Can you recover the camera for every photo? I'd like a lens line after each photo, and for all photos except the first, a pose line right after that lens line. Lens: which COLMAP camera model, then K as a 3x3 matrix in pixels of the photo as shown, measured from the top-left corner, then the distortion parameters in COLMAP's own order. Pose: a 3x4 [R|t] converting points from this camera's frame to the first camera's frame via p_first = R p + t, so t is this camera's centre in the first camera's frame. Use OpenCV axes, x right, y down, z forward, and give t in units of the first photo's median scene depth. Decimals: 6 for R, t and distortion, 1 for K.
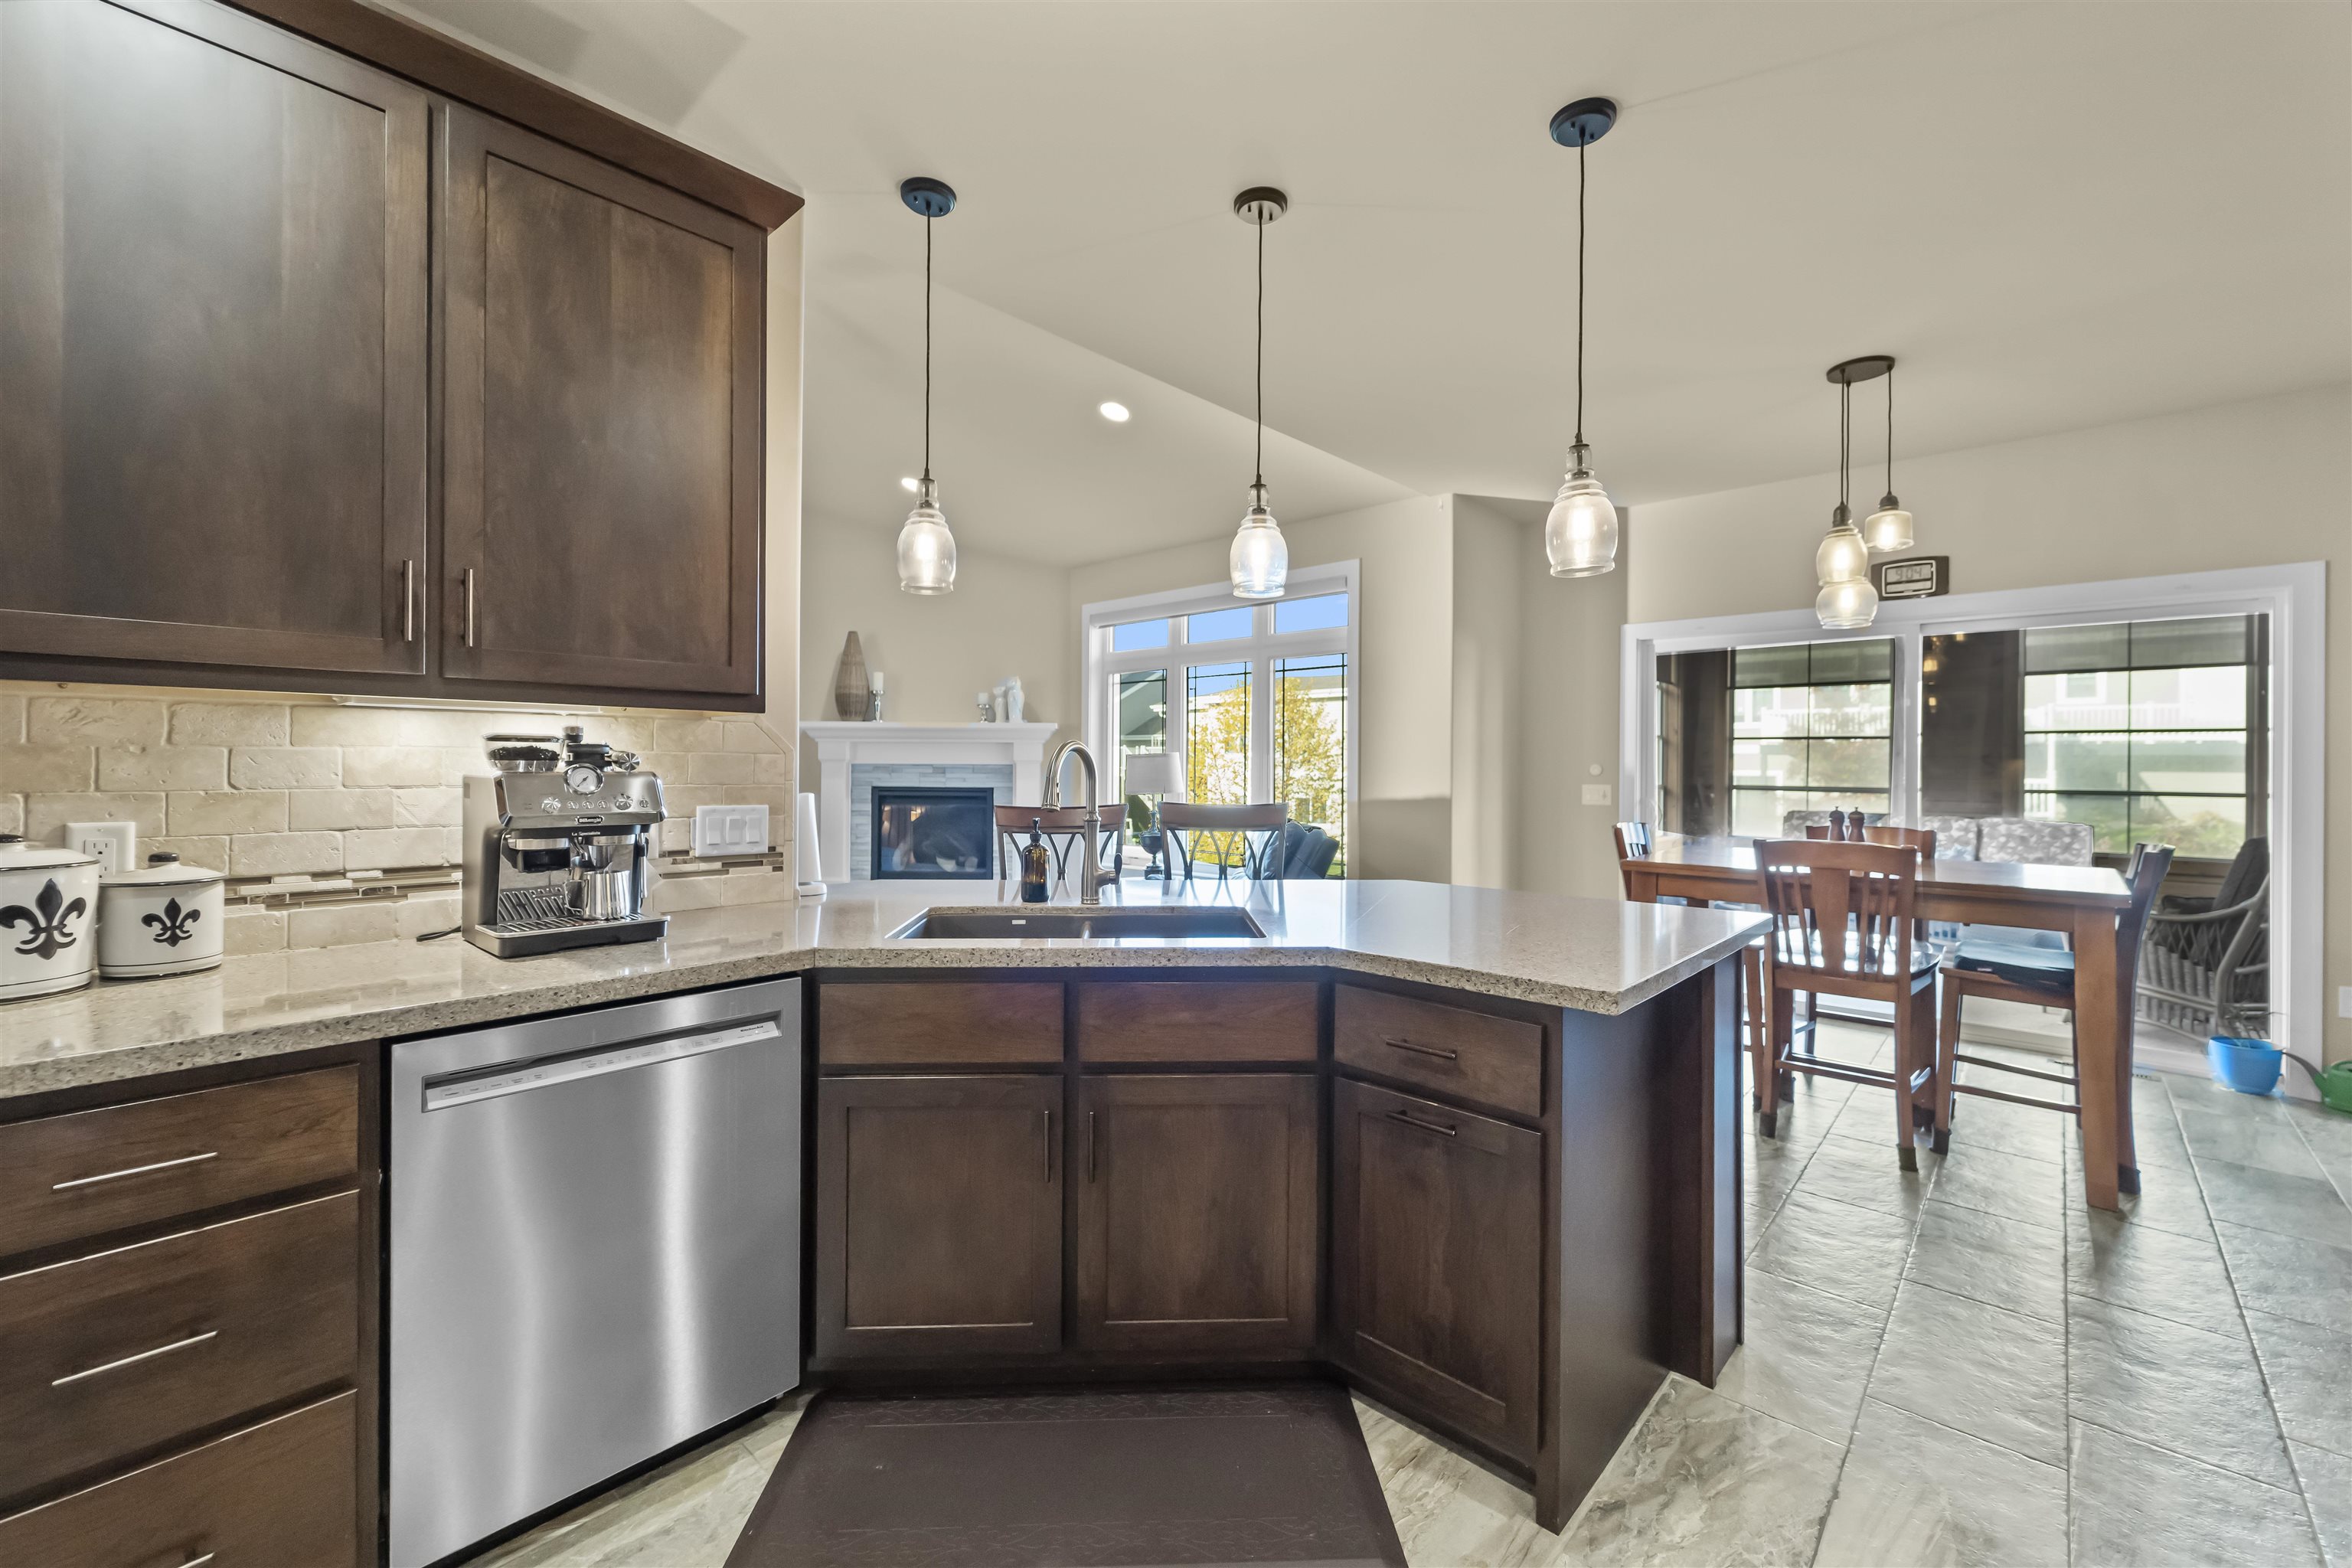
lens RADIAL K [[942.7, 0, 1187.2], [0, 942.7, 764.7], [0, 0, 1]] dist [-0.000458, 0.000158]
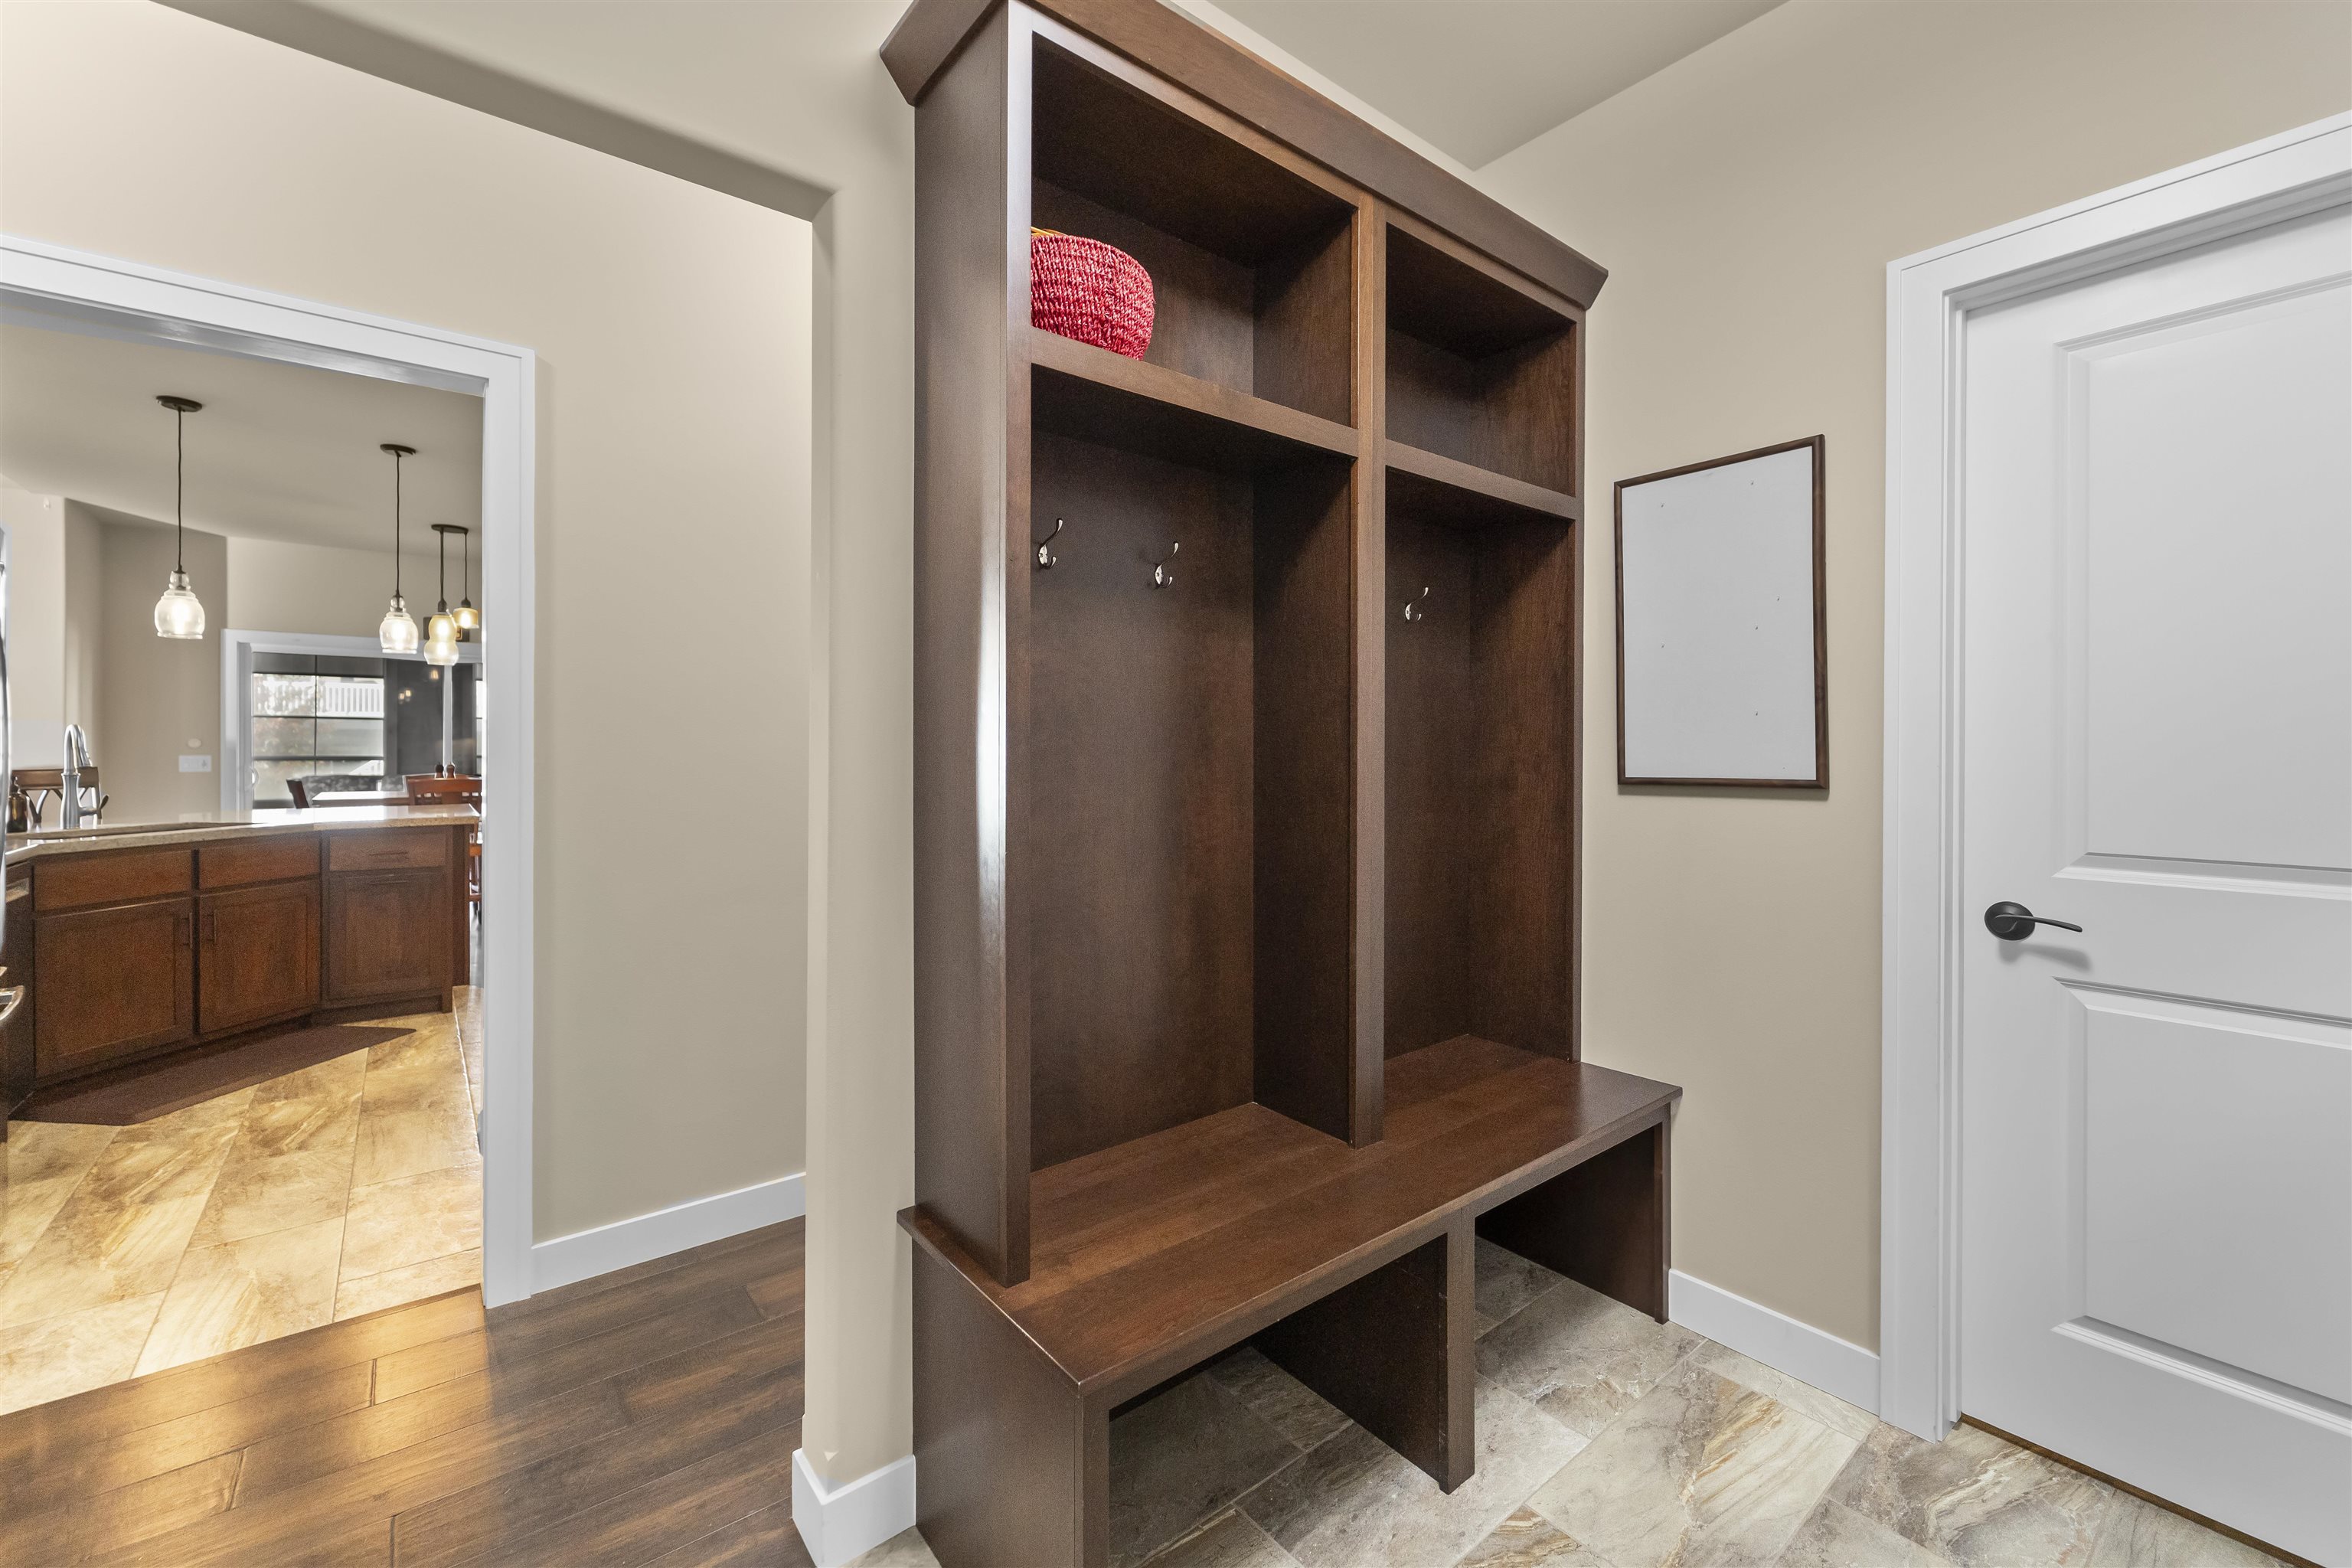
lens RADIAL K [[945.4, 0, 1157.3], [0, 945.4, 748.8], [0, 0, 1]] dist [-0.001245, -0.000529]
pose [[0.159934, -0.009486, 0.987082, -1.742505], [-0.001328, 0.999951, 0.009824, -0.004094], [-0.987127, -0.002882, 0.159913, -1.306766]]
